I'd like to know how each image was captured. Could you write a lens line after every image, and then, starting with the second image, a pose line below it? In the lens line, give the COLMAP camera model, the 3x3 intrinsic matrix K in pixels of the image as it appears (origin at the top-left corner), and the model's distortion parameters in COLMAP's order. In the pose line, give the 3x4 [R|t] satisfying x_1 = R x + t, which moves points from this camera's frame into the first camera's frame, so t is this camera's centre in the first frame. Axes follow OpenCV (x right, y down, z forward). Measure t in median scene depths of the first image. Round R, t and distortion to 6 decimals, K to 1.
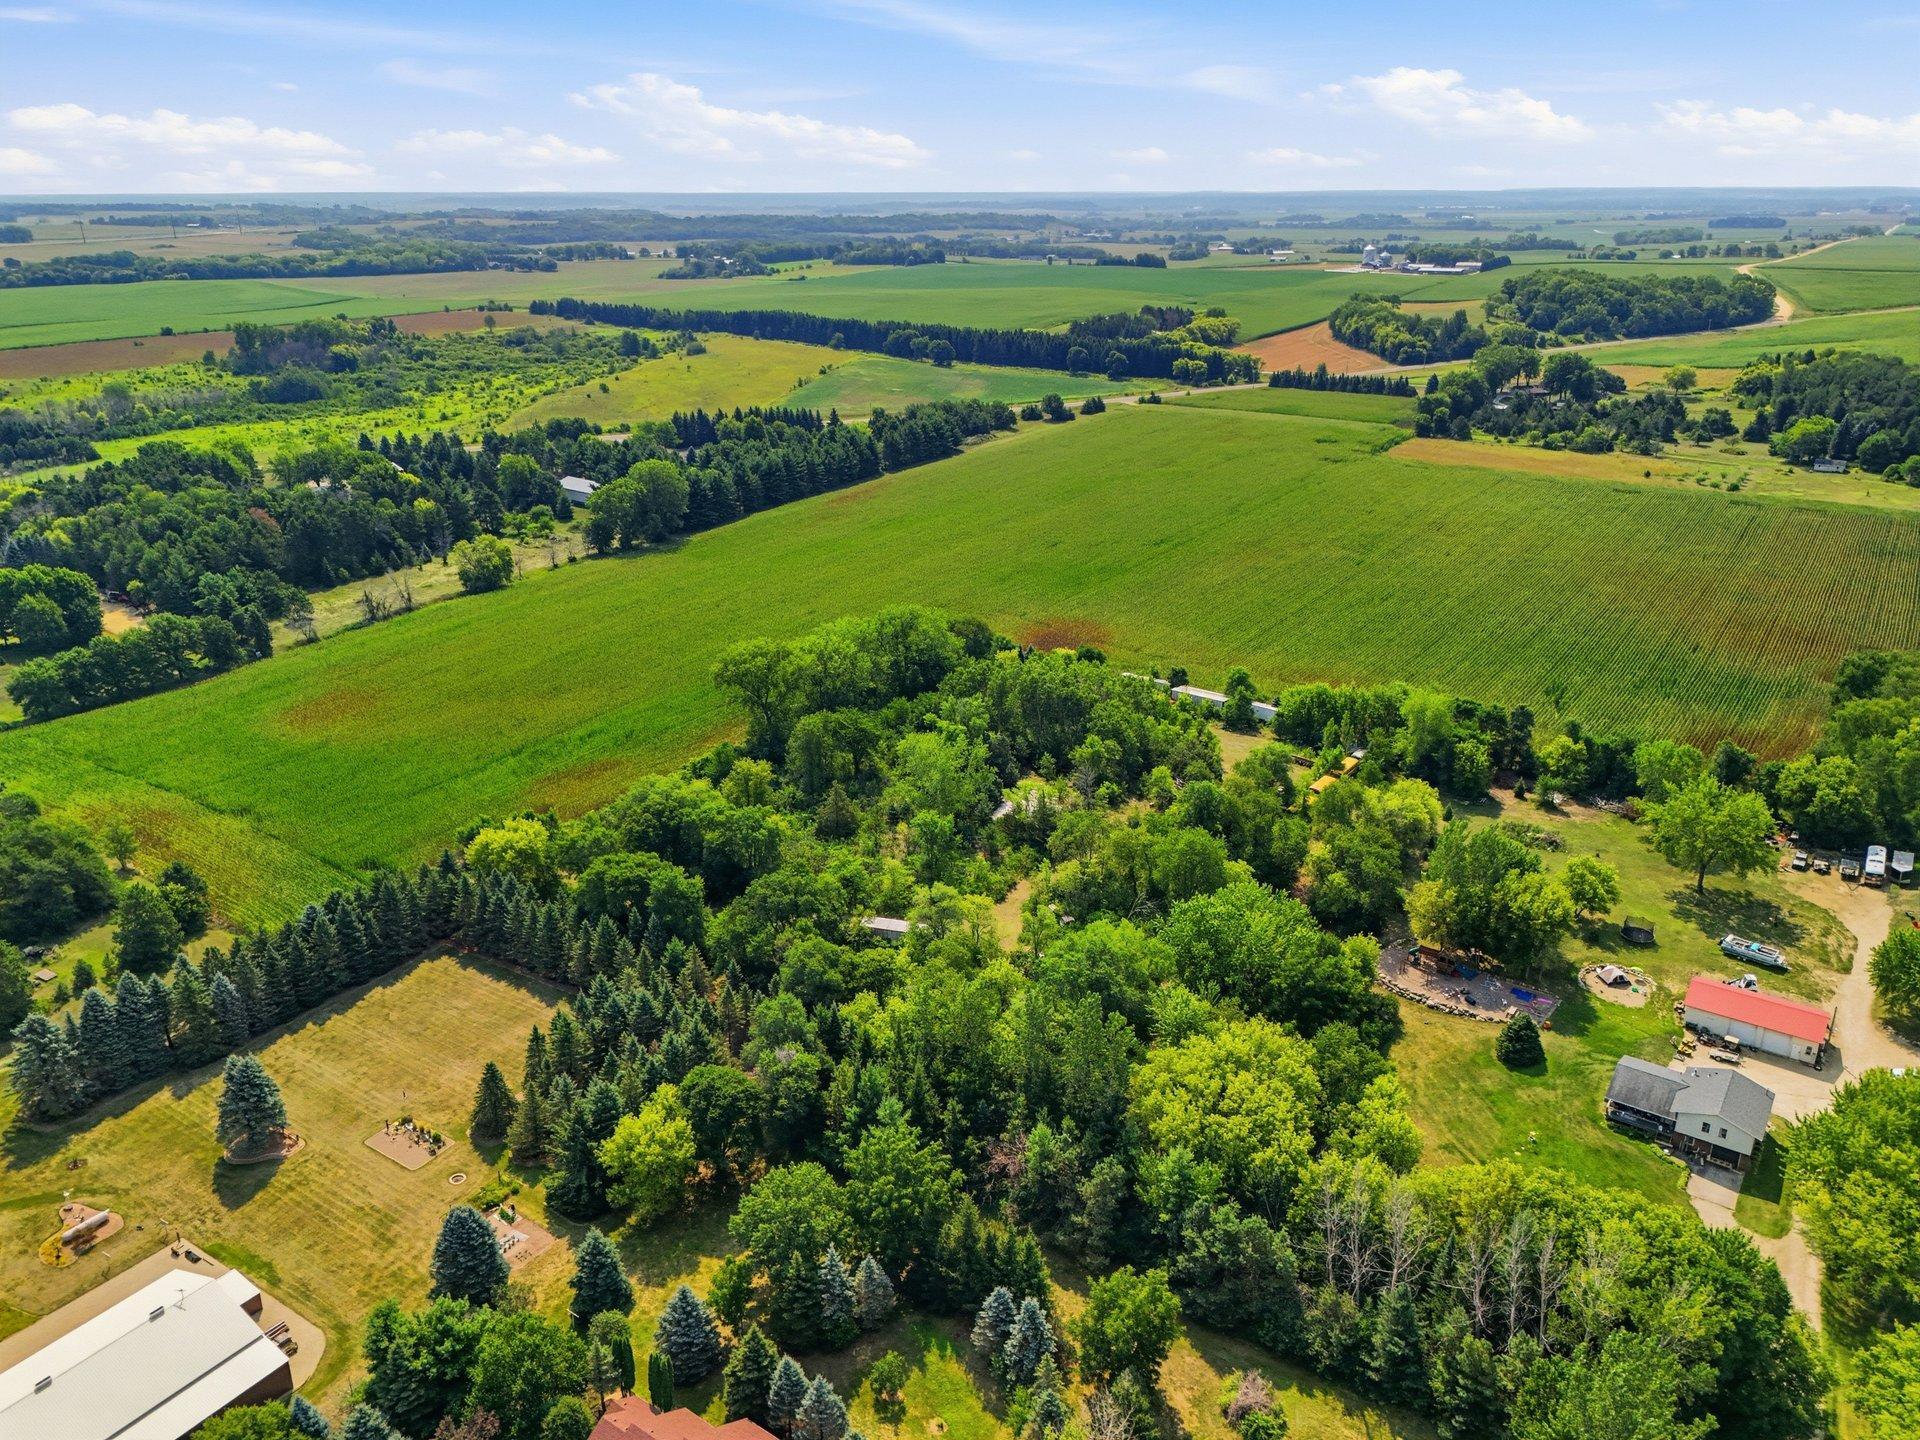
lens RADIAL K [[1405.9, 0, 960.8], [0, 1405.9, 736.0], [0, 0, 1]] dist [0.066153, -0.057337]
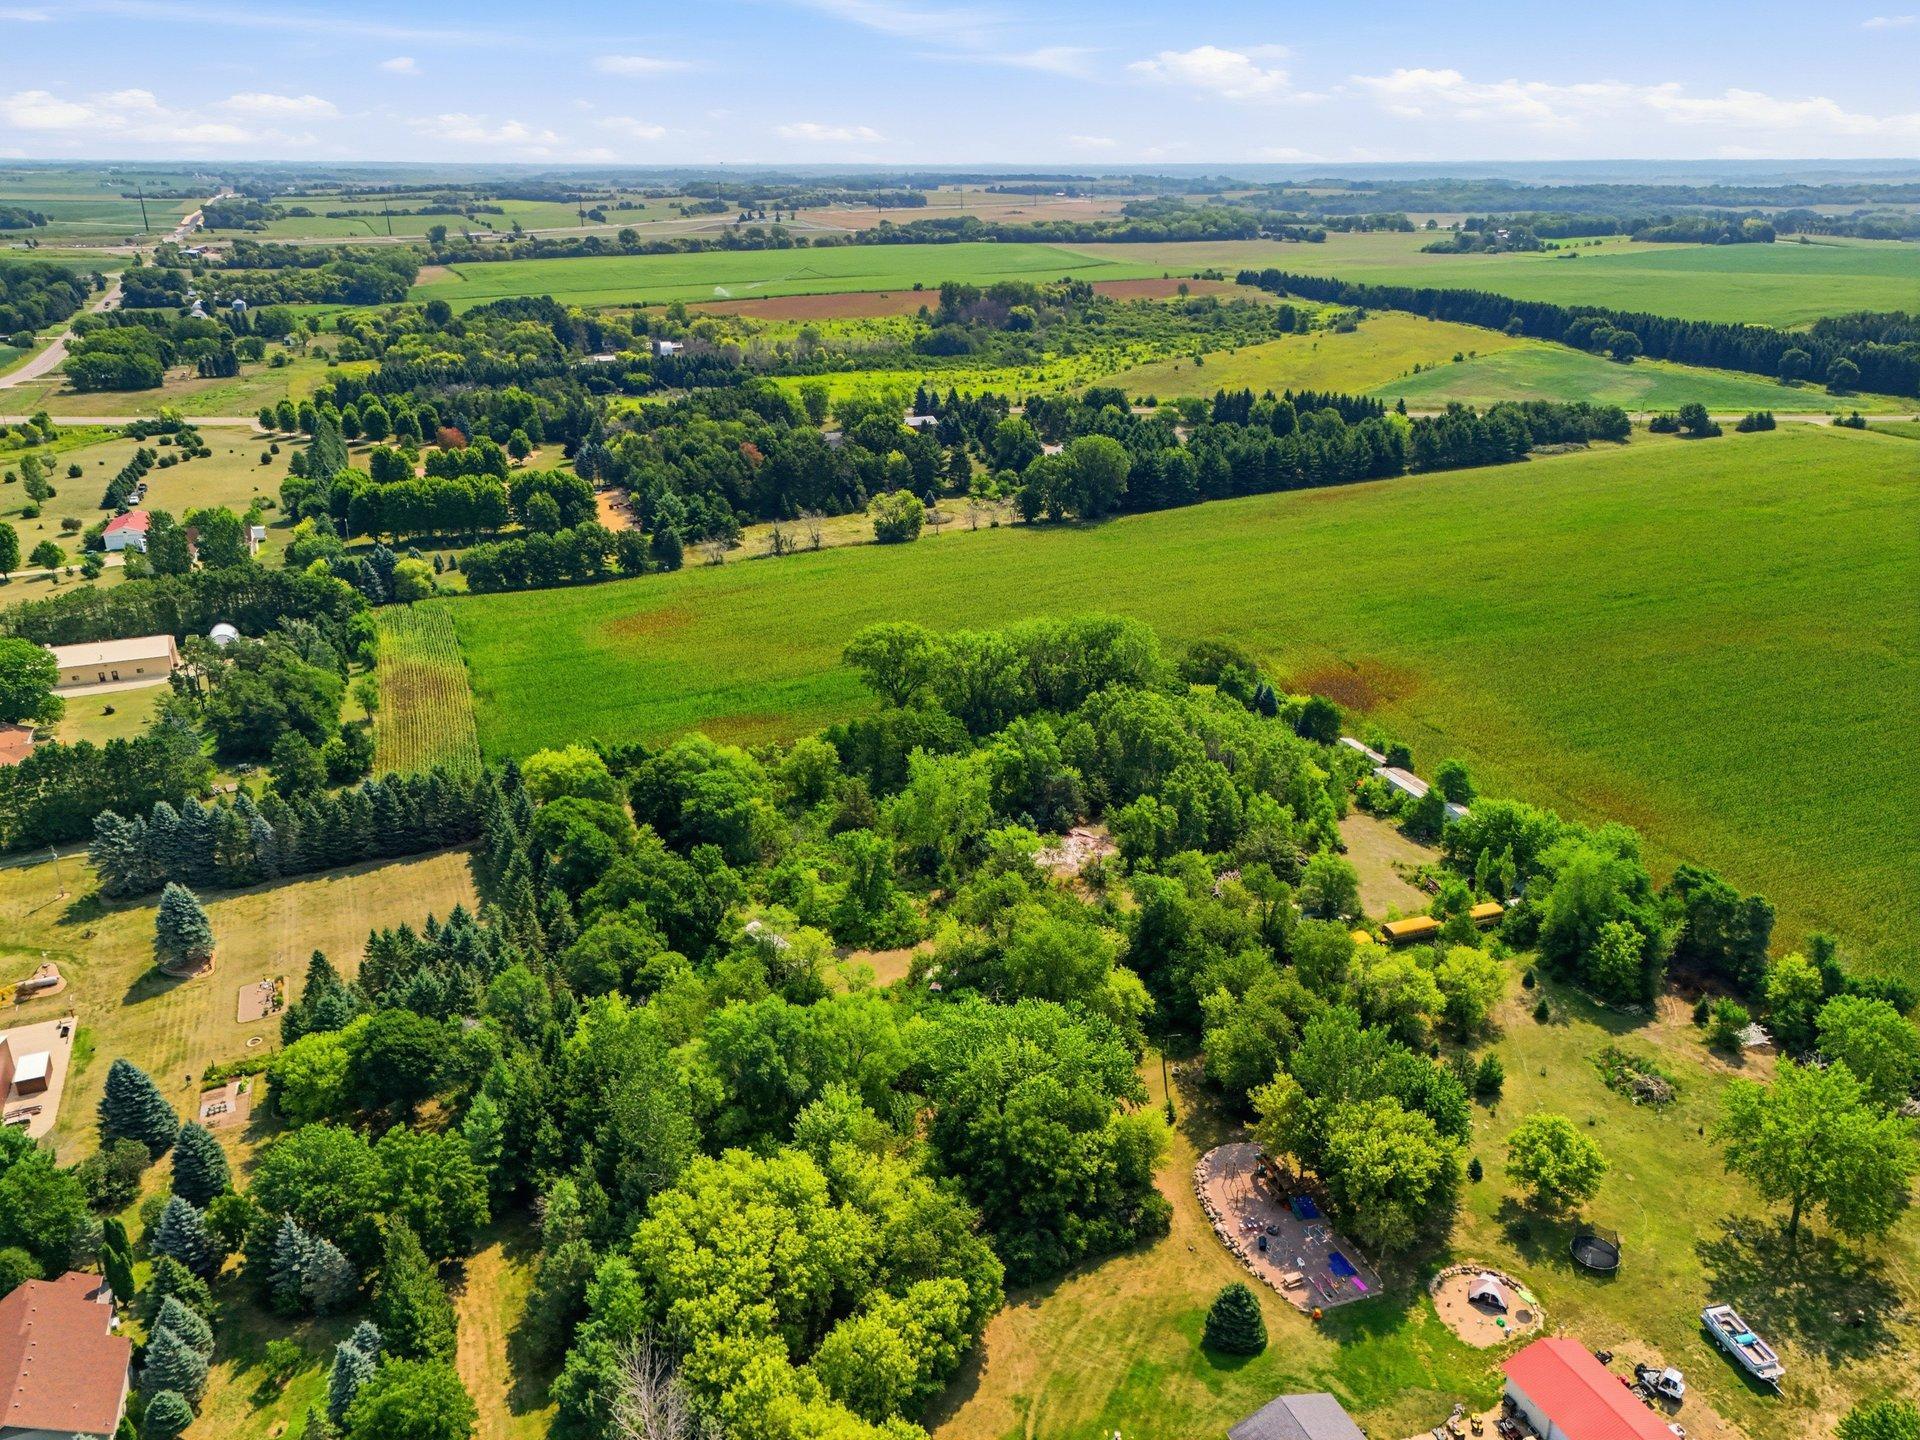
lens RADIAL K [[1405.9, 0, 962.4], [0, 1405.9, 723.1], [0, 0, 1]] dist [0.066153, -0.057337]
pose [[0.844045, 0.202186, -0.496698, 0.255067], [-0.197015, 0.978345, 0.063455, -0.046853], [0.498772, 0.044298, 0.865601, 0.121495]]
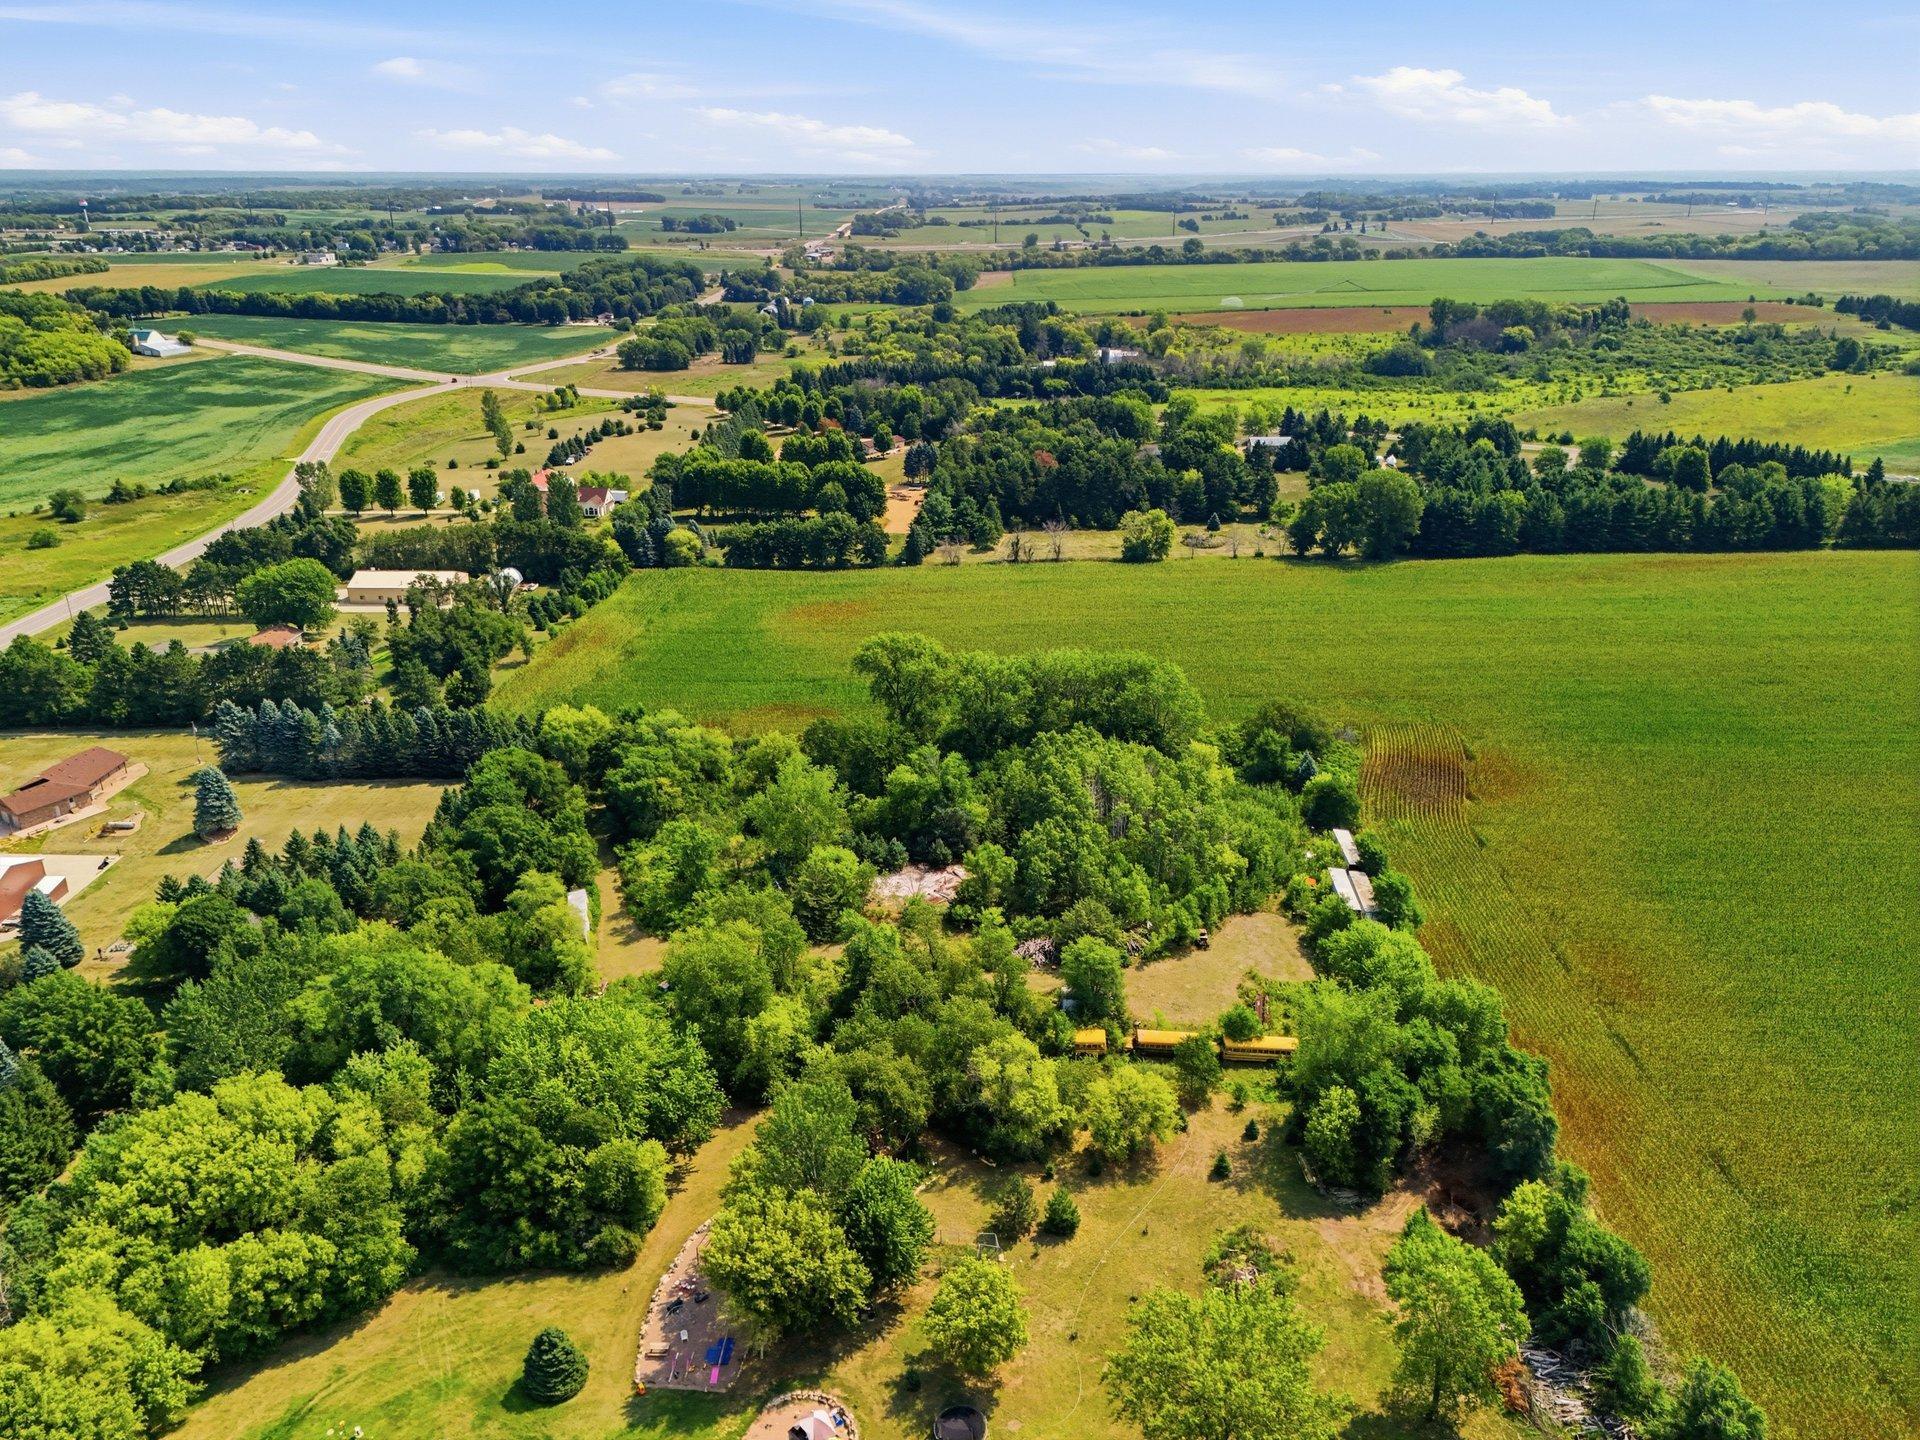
lens RADIAL K [[1405.9, 0, 963.0], [0, 1405.9, 722.5], [0, 0, 1]] dist [0.066153, -0.057337]
pose [[0.542040, 0.309204, -0.781399, 0.425930], [-0.305329, 0.938764, 0.159674, -0.116635], [0.782922, 0.152034, 0.603257, 0.299581]]
